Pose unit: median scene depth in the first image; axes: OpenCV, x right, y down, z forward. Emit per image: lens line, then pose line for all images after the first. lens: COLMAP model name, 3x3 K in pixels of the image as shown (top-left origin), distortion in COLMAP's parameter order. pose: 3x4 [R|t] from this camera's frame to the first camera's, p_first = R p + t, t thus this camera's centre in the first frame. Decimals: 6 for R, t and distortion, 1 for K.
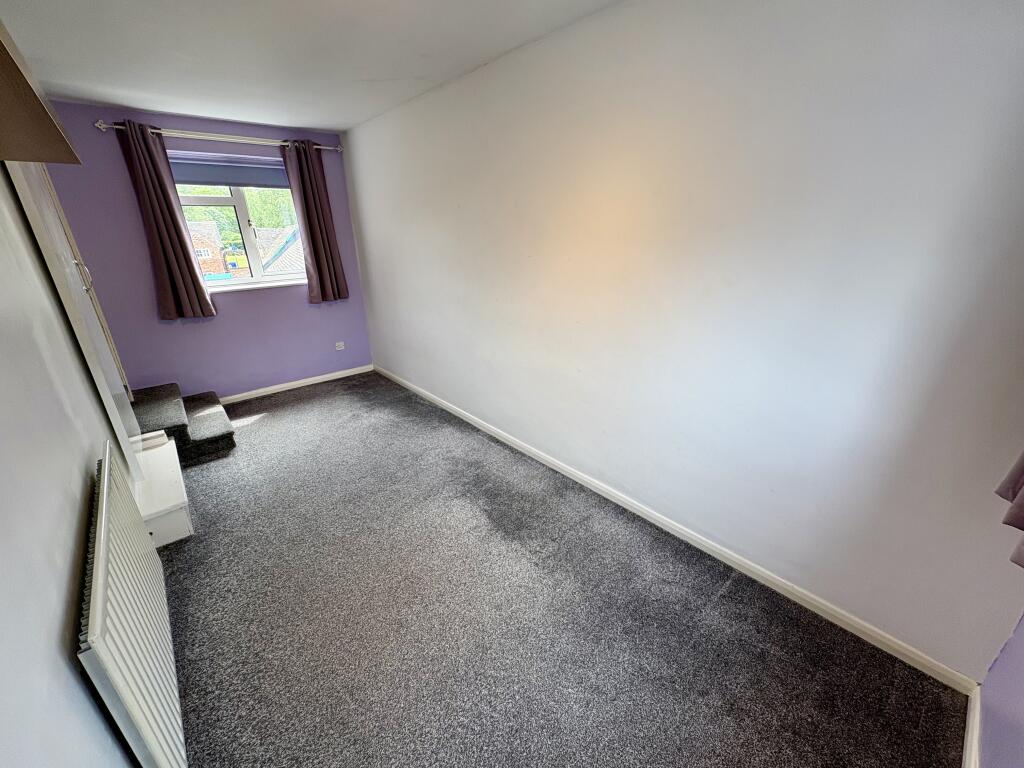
lens RADIAL K [[405.7, 0, 512.0], [0, 405.7, 384.0], [0, 0, 1]] dist [0.000653, -0.000049]
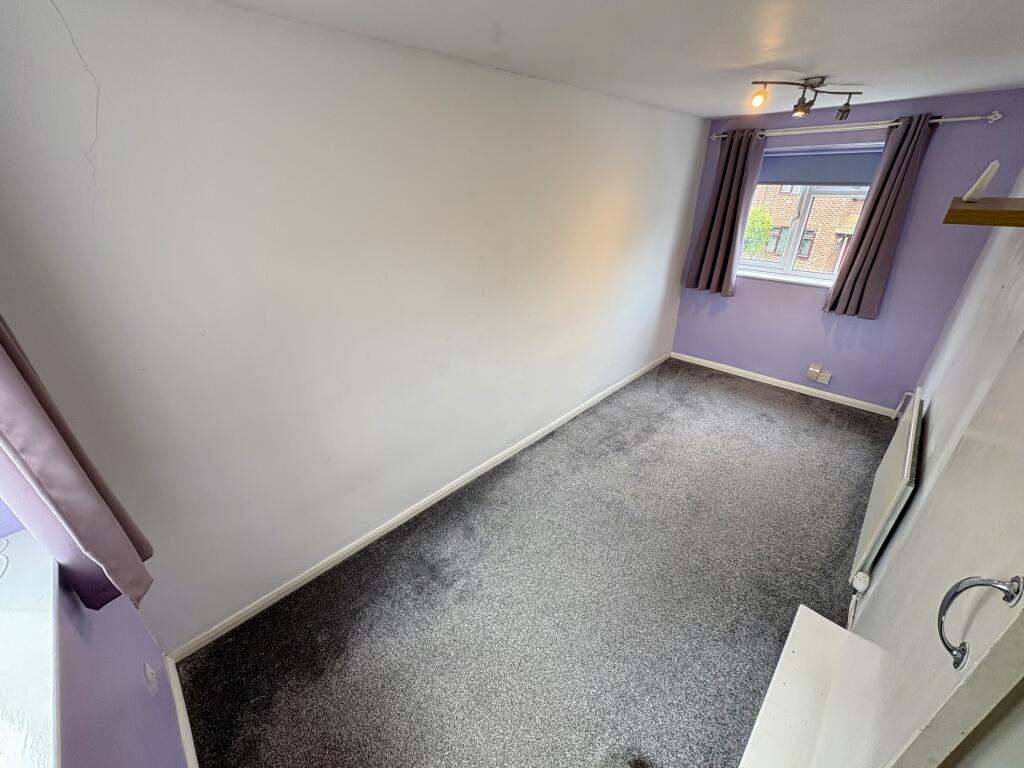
lens RADIAL K [[405.7, 0, 512.0], [0, 405.7, 384.0], [0, 0, 1]] dist [0.000653, -0.000049]
pose [[-0.059813, -0.452053, 0.889984, -1.168027], [0.357957, 0.822569, 0.441868, -0.616594], [-0.931820, 0.345005, 0.112616, 1.159174]]
